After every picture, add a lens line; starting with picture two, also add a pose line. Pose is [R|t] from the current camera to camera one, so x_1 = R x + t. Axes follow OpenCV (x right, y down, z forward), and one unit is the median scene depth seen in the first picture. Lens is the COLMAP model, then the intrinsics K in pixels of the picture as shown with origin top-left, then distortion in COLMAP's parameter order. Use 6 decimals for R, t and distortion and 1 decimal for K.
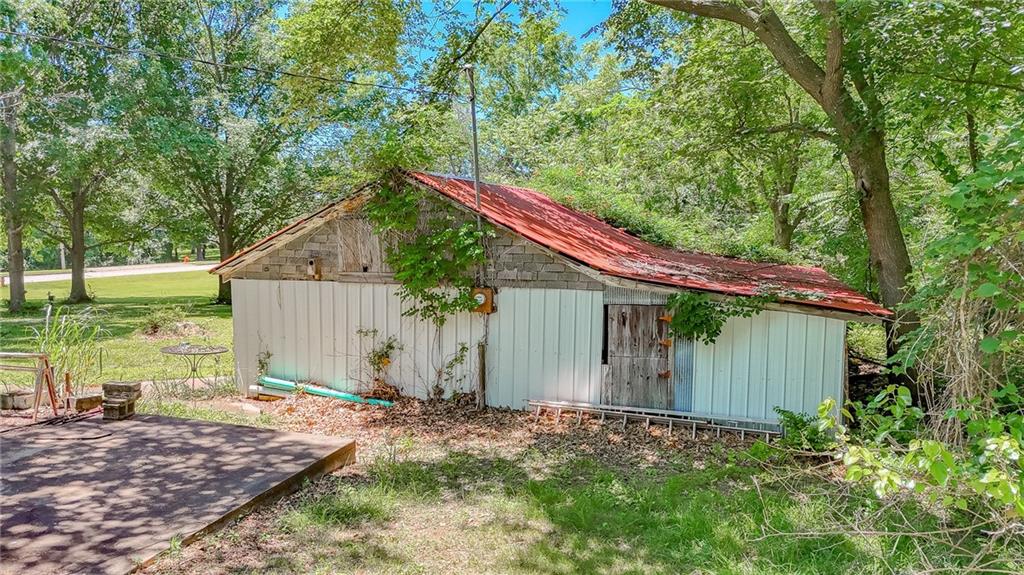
lens RADIAL K [[757.3, 0, 512.0], [0, 757.3, 287.5], [0, 0, 1]] dist [0.062222, -0.048754]
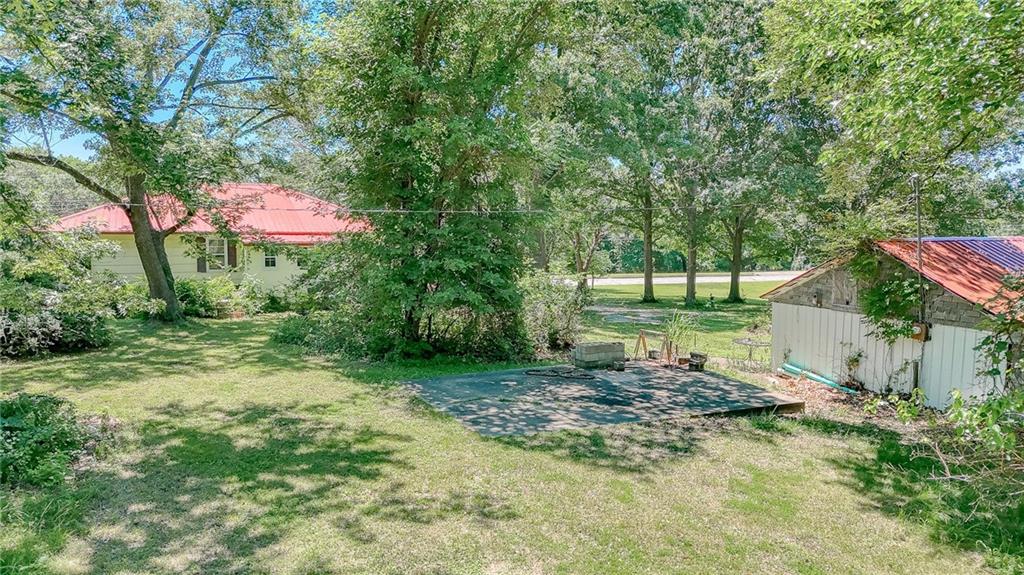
lens RADIAL K [[757.3, 0, 512.0], [0, 757.3, 287.5], [0, 0, 1]] dist [0.062222, -0.048754]
pose [[0.670368, 0.064925, -0.739183, 0.518700], [-0.066734, 0.997403, 0.027084, -0.054556], [0.739021, 0.031172, 0.672960, -0.574453]]
